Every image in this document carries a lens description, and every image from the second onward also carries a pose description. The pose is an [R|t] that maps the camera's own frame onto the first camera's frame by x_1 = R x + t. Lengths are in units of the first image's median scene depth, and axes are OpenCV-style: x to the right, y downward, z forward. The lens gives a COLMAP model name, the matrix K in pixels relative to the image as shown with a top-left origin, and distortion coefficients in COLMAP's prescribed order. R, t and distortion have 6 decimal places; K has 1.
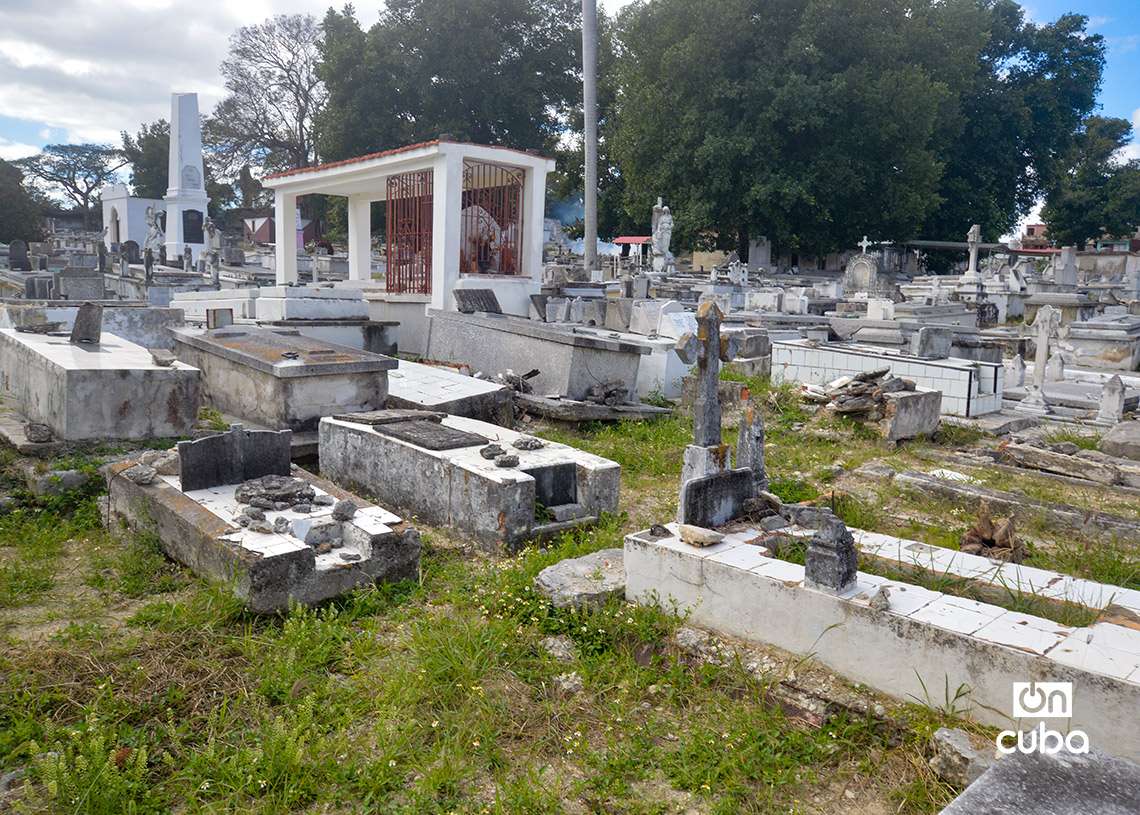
lens RADIAL K [[831.3, 0, 570.0], [0, 831.3, 407.5], [0, 0, 1]] dist [0.021910, 0.000645]
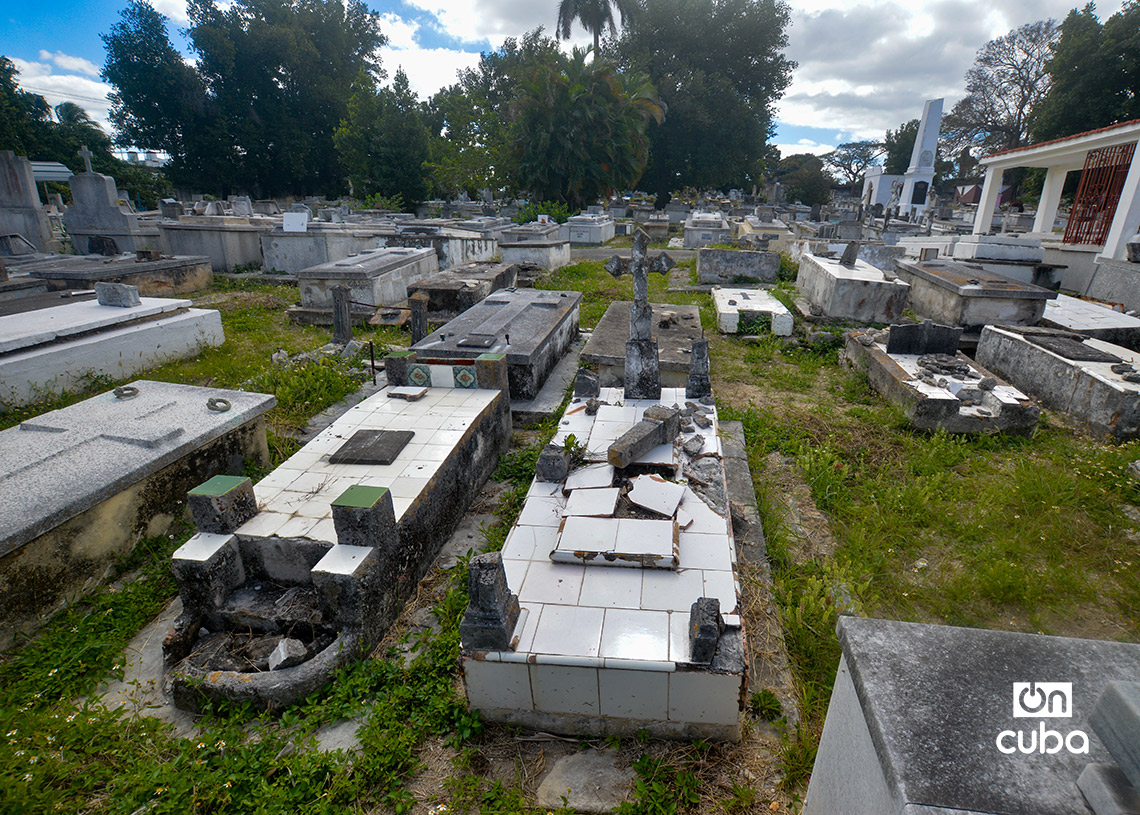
lens RADIAL K [[570.3, 0, 570.0], [0, 570.3, 407.5], [0, 0, 1]] dist [-0.036437, 0.001663]
pose [[0.602648, 0.252500, -0.757006, 0.048328], [-0.130822, 0.967048, 0.218414, 0.032026], [0.787211, -0.032594, 0.615822, -0.206277]]
